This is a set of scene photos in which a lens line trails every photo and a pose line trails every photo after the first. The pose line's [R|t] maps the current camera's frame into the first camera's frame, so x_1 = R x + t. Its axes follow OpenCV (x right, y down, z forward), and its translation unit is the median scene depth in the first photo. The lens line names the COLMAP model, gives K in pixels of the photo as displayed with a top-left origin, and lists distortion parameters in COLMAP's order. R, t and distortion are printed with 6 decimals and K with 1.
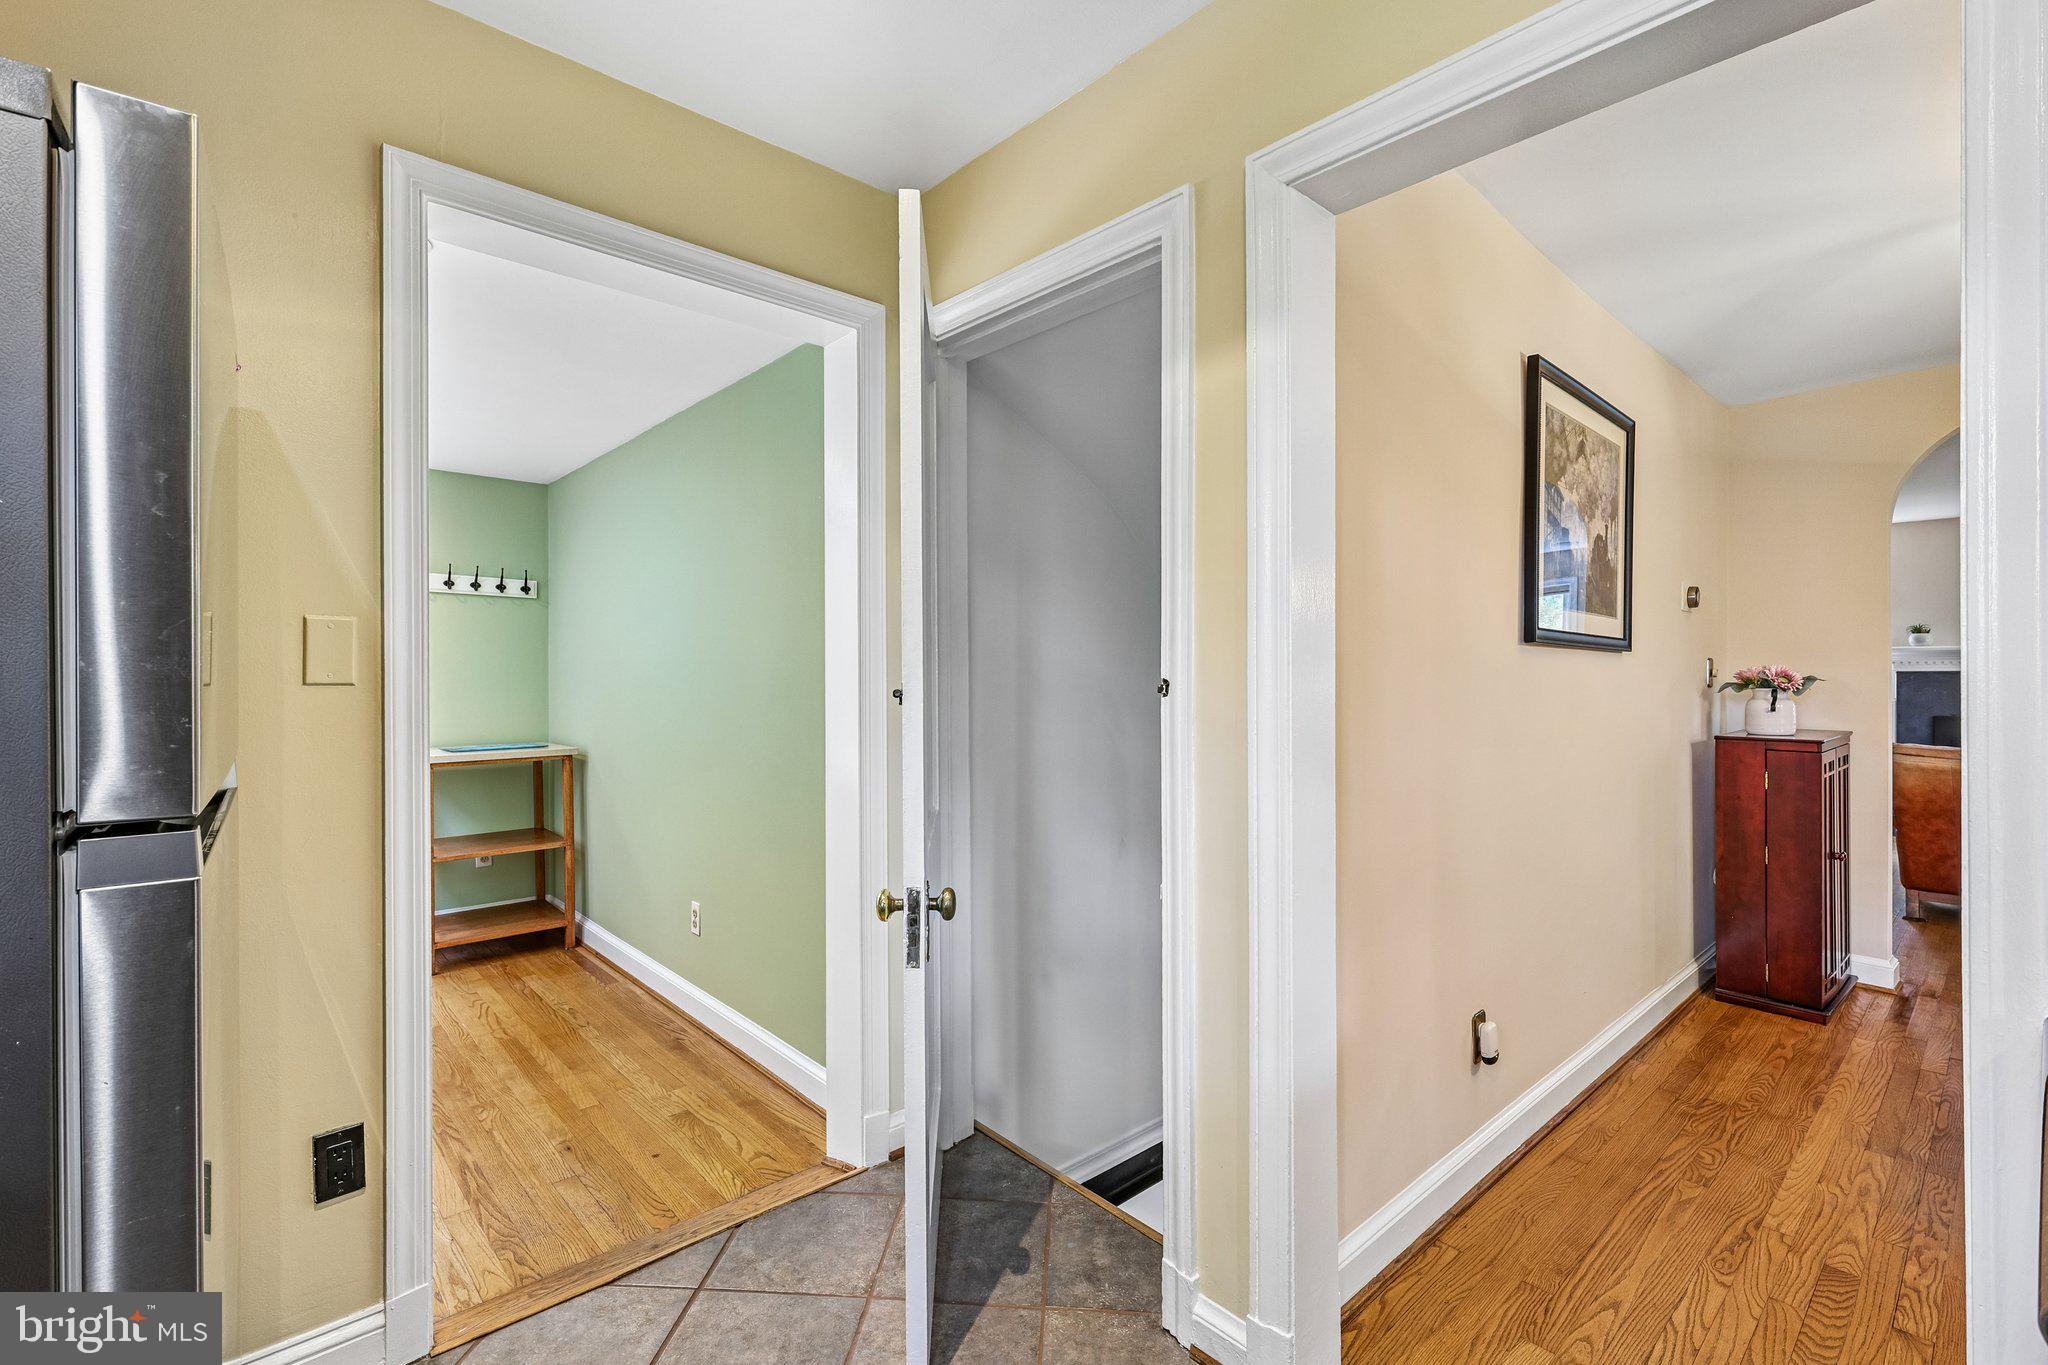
lens RADIAL K [[901.4, 0, 1023.2], [0, 901.4, 675.0], [0, 0, 1]] dist [-0.000373, -0.000084]
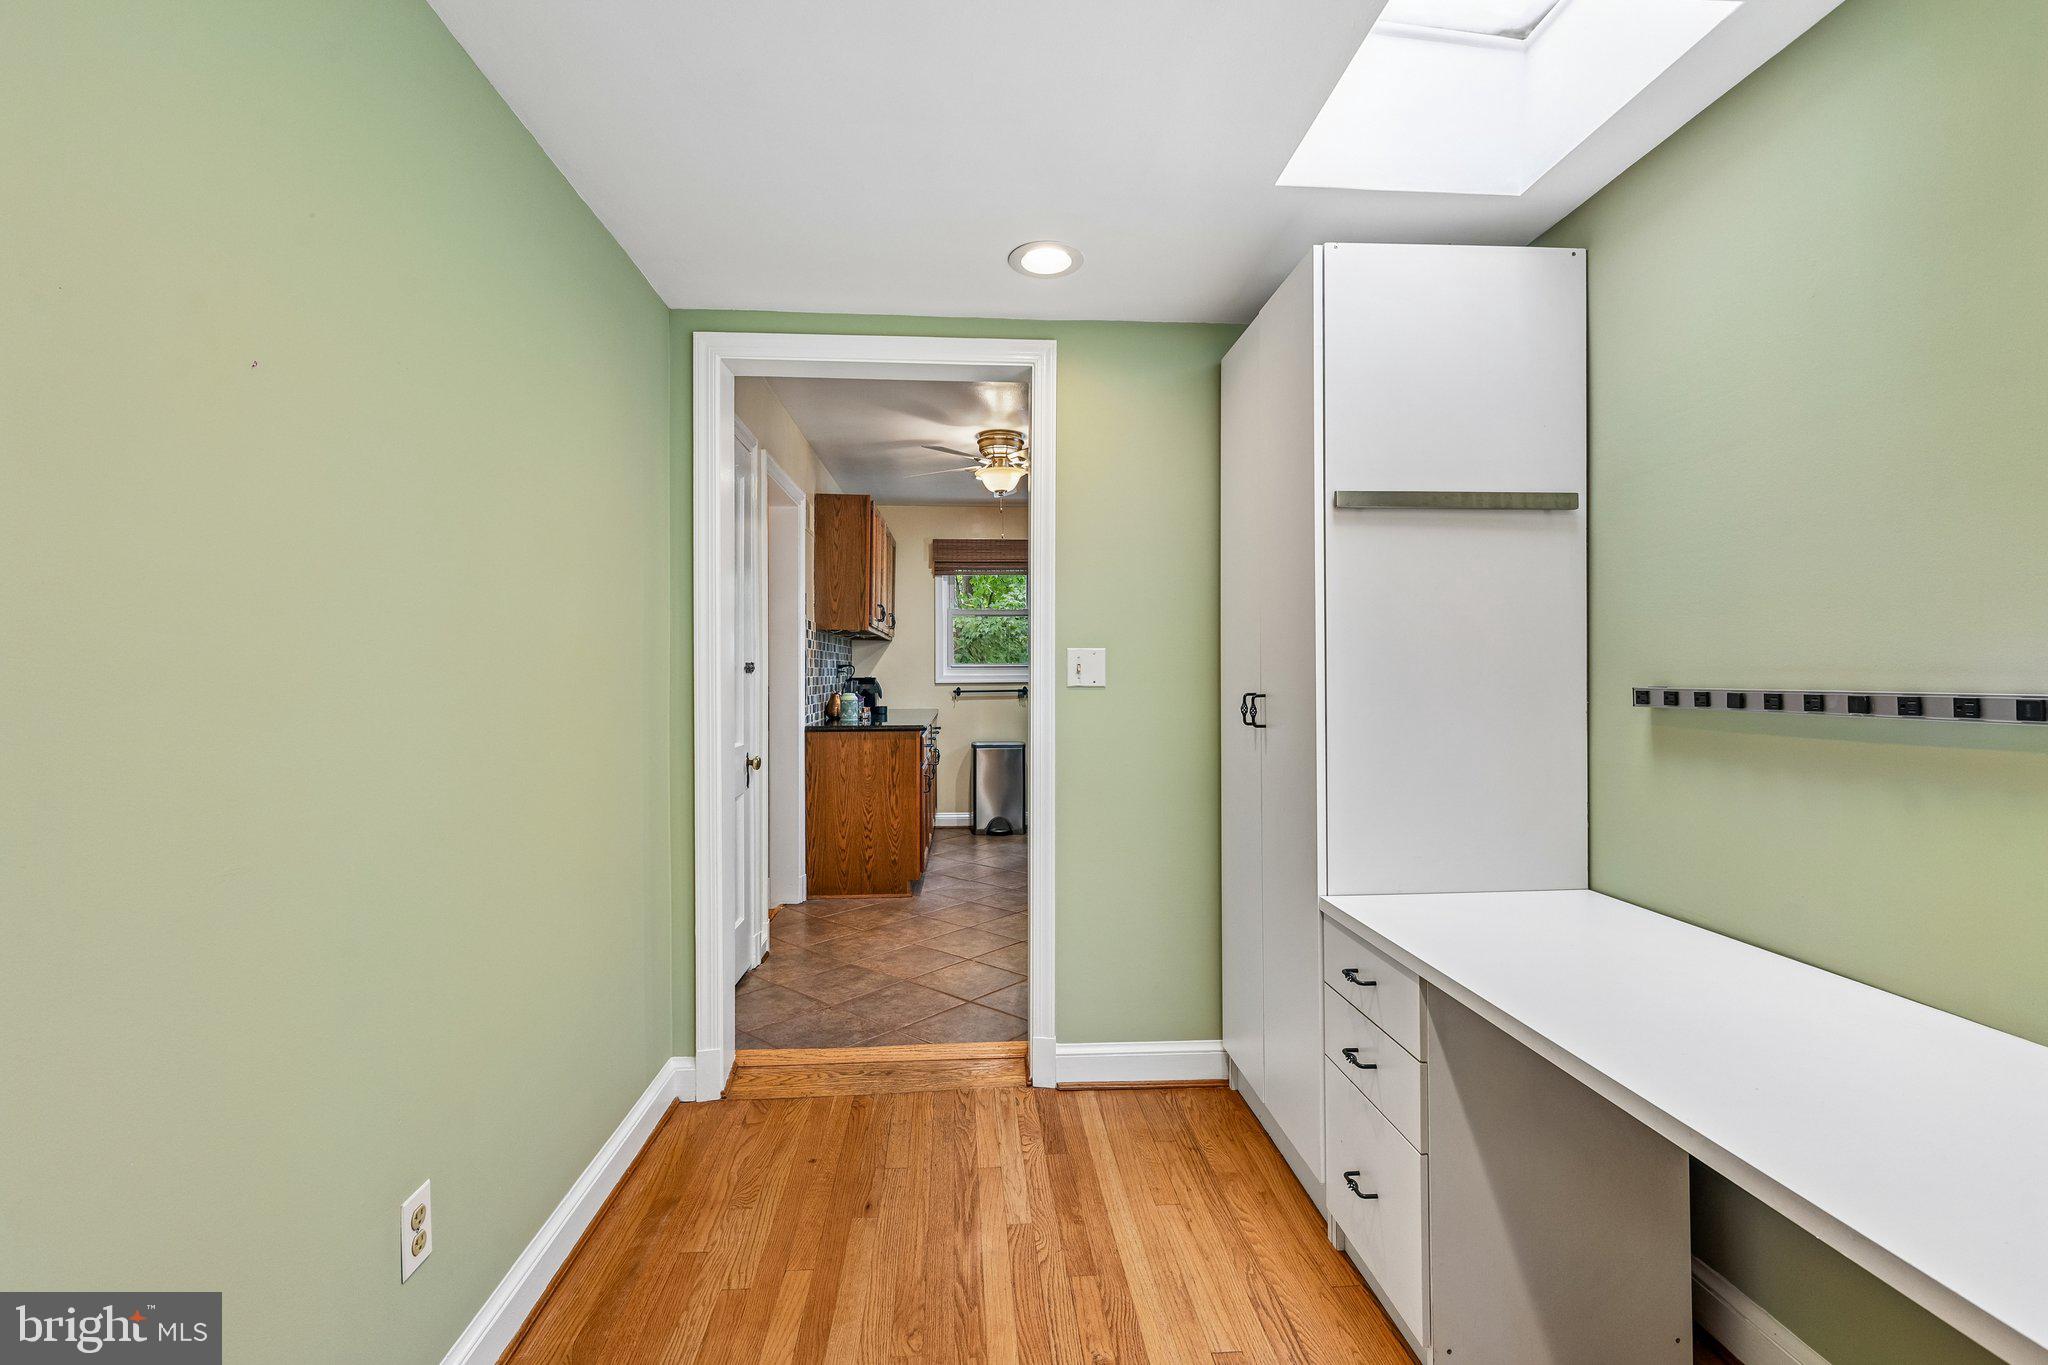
lens RADIAL K [[901.4, 0, 1009.4], [0, 901.4, 676.1], [0, 0, 1]] dist [-0.000373, -0.000084]
pose [[-0.774520, 0.002108, 0.632546, -0.758243], [0.006165, 0.999972, 0.004217, 0.013805], [-0.632519, 0.007165, -0.774512, 1.037924]]
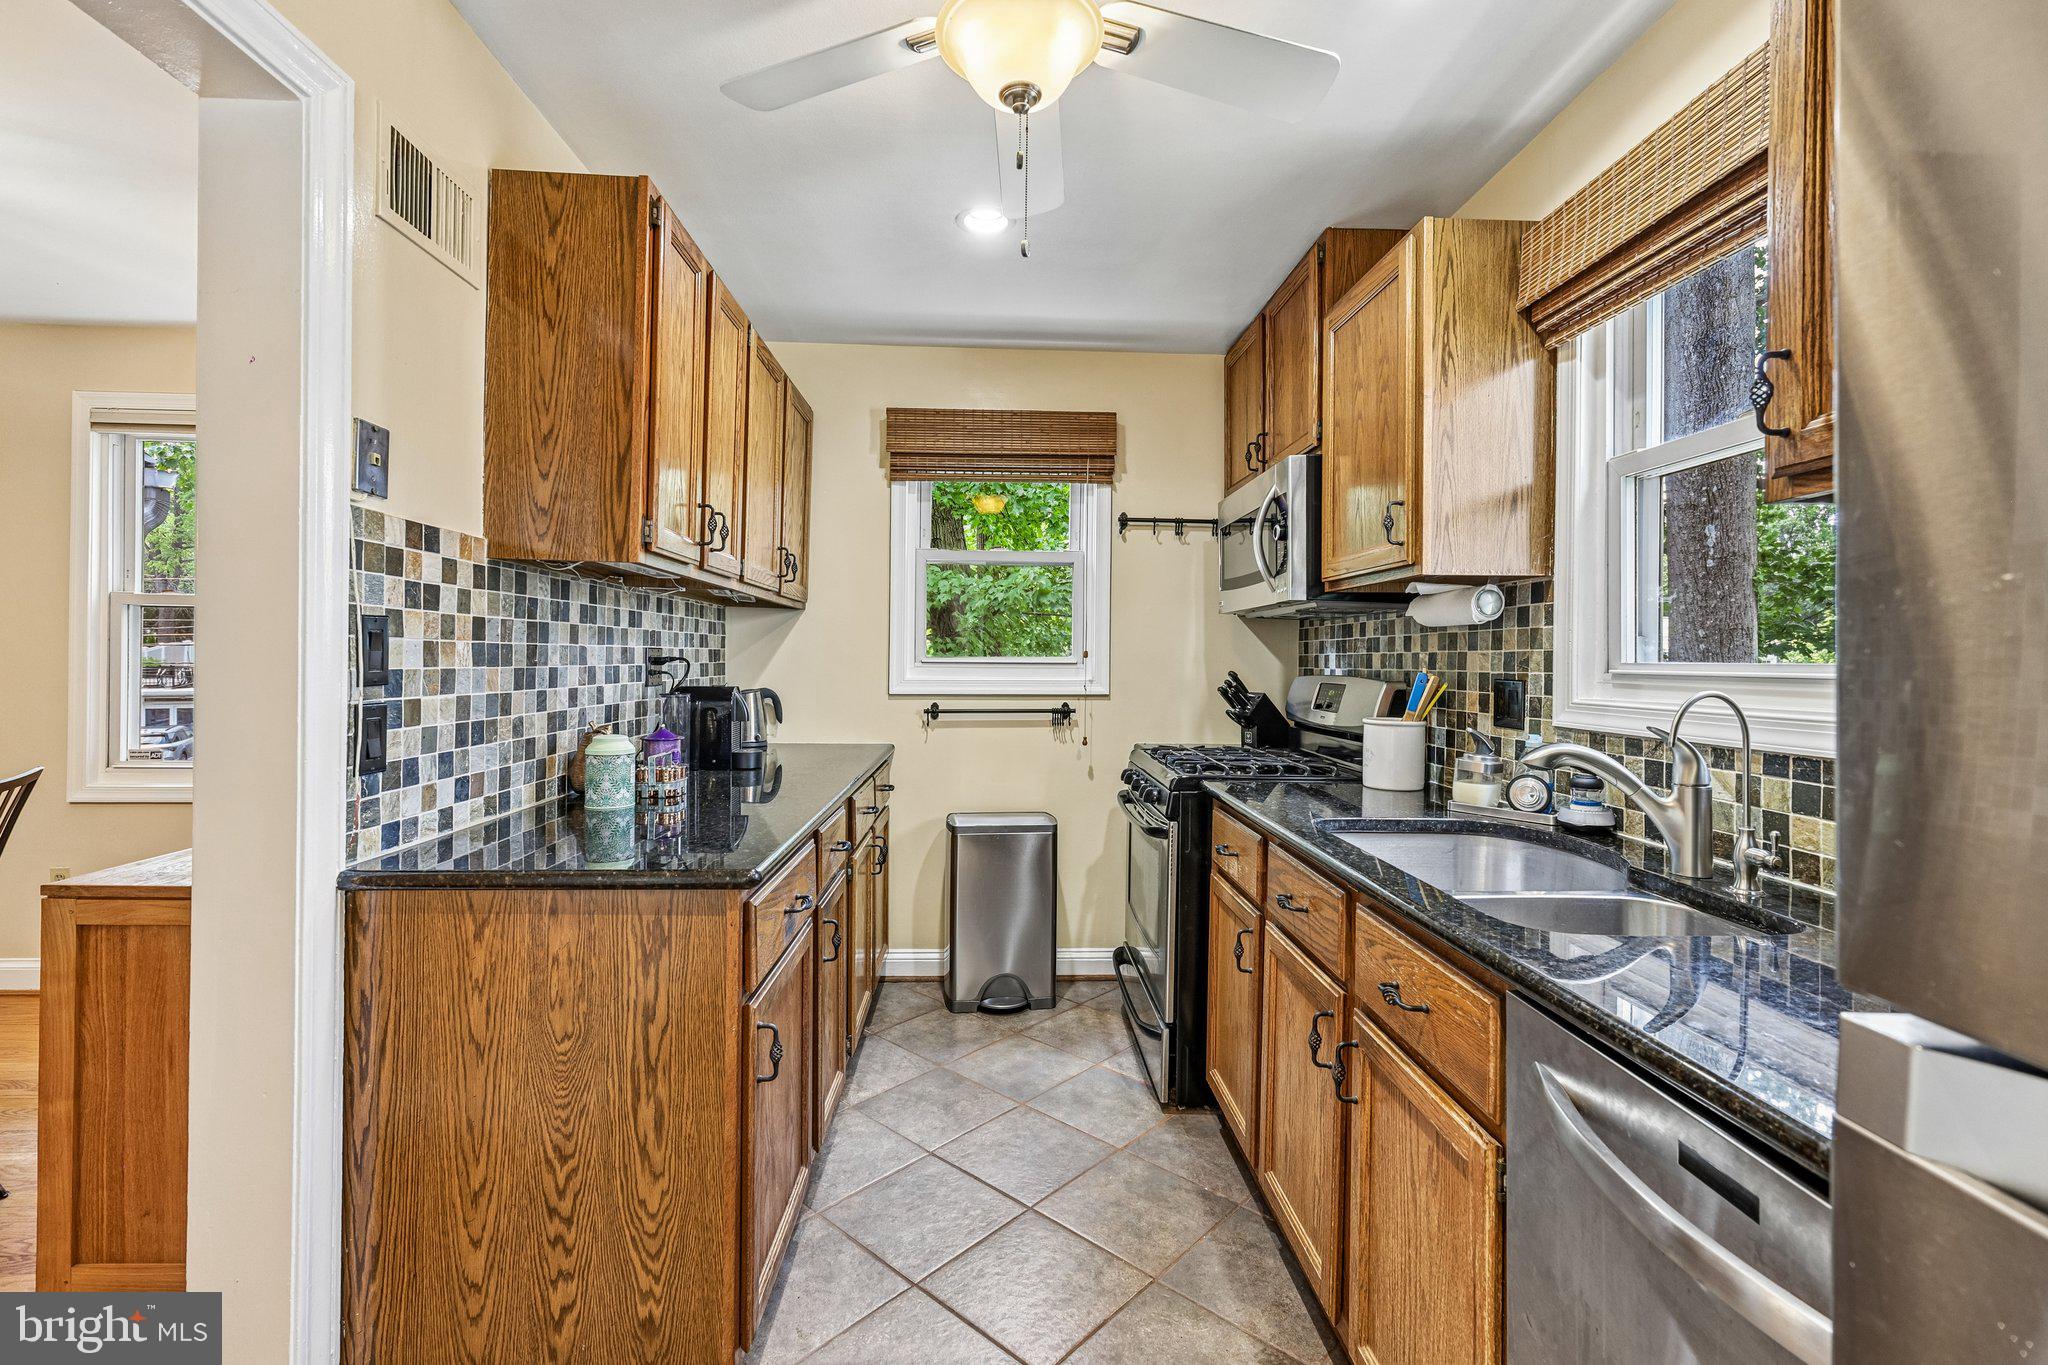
lens RADIAL K [[901.4, 0, 1023.5], [0, 901.4, 664.3], [0, 0, 1]] dist [-0.000373, -0.000084]
pose [[-0.770111, -0.010720, 0.637820, -0.182021], [-0.009644, 0.999940, 0.005162, -0.001777], [-0.637837, -0.002176, -0.770168, 0.341563]]
